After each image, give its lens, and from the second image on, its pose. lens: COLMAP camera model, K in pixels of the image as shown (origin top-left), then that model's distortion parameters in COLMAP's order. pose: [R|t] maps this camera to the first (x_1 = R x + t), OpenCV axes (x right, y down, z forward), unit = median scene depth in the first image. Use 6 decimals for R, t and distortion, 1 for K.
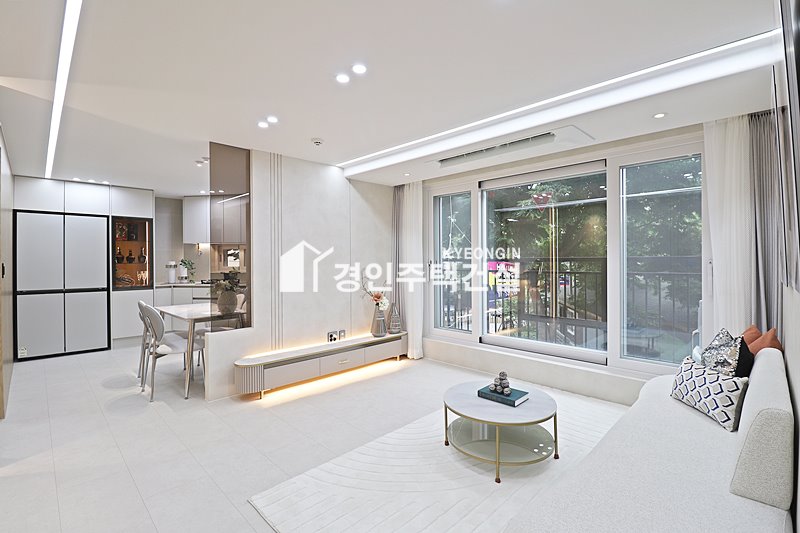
lens RADIAL K [[369.5, 0, 400.3], [0, 369.5, 261.8], [0, 0, 1]] dist [-0.010362, -0.001314]
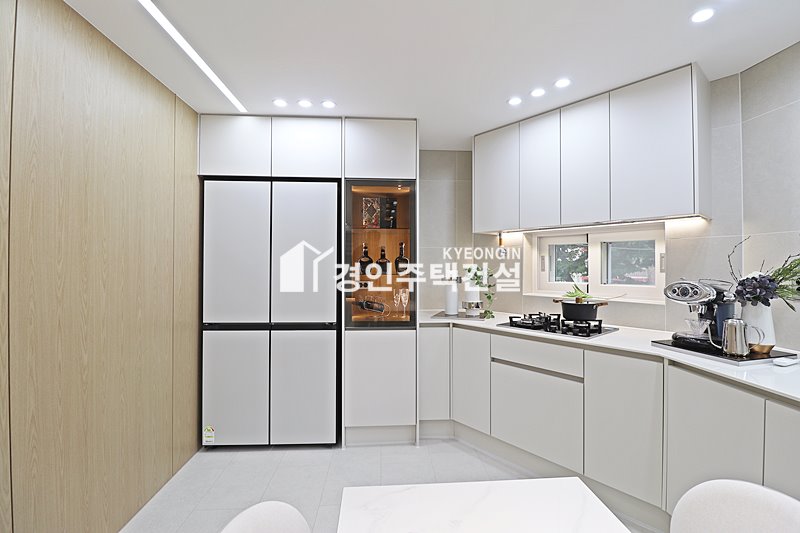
lens RADIAL K [[369.5, 0, 400.3], [0, 369.5, 264.1], [0, 0, 1]] dist [-0.010362, -0.001314]
pose [[0.745303, 0.006534, -0.666694, -0.399838], [-0.007331, 0.999972, 0.001605, -0.010783], [0.666686, 0.003692, 0.745330, 0.682682]]
